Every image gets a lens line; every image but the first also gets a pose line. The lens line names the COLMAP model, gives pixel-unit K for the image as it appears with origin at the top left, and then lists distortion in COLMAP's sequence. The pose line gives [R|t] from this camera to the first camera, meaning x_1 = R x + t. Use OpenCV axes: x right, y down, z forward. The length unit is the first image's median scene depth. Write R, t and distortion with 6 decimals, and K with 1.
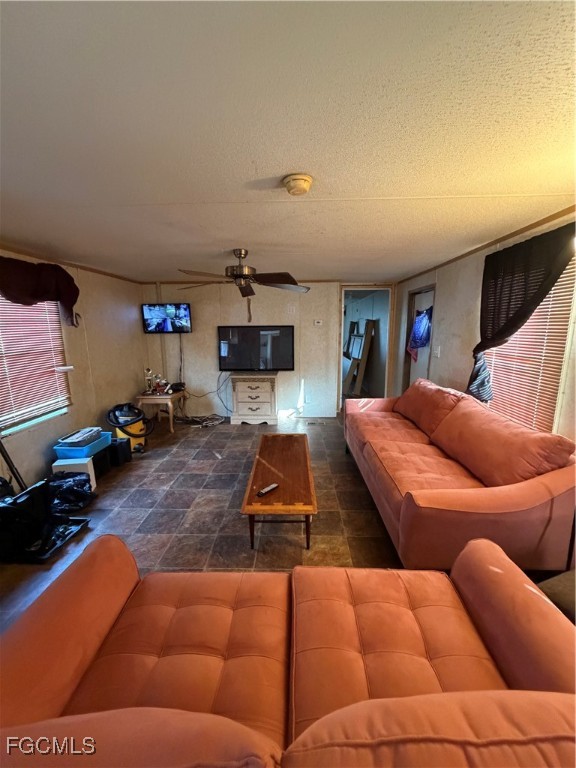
lens RADIAL K [[306.1, 0, 287.7], [0, 306.1, 382.6], [0, 0, 1]] dist [-0.001881, -0.000039]
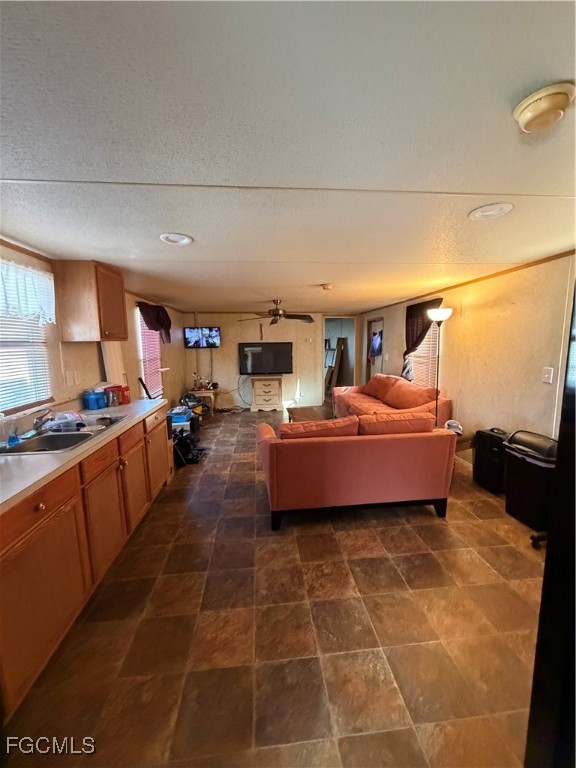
lens RADIAL K [[306.1, 0, 288.7], [0, 306.1, 384.0], [0, 0, 1]] dist [-0.001881, -0.000039]
pose [[0.991547, -0.022388, 0.127802, -0.192674], [0.028679, 0.998455, -0.047594, 0.082701], [-0.126538, 0.050857, 0.990657, -0.438690]]
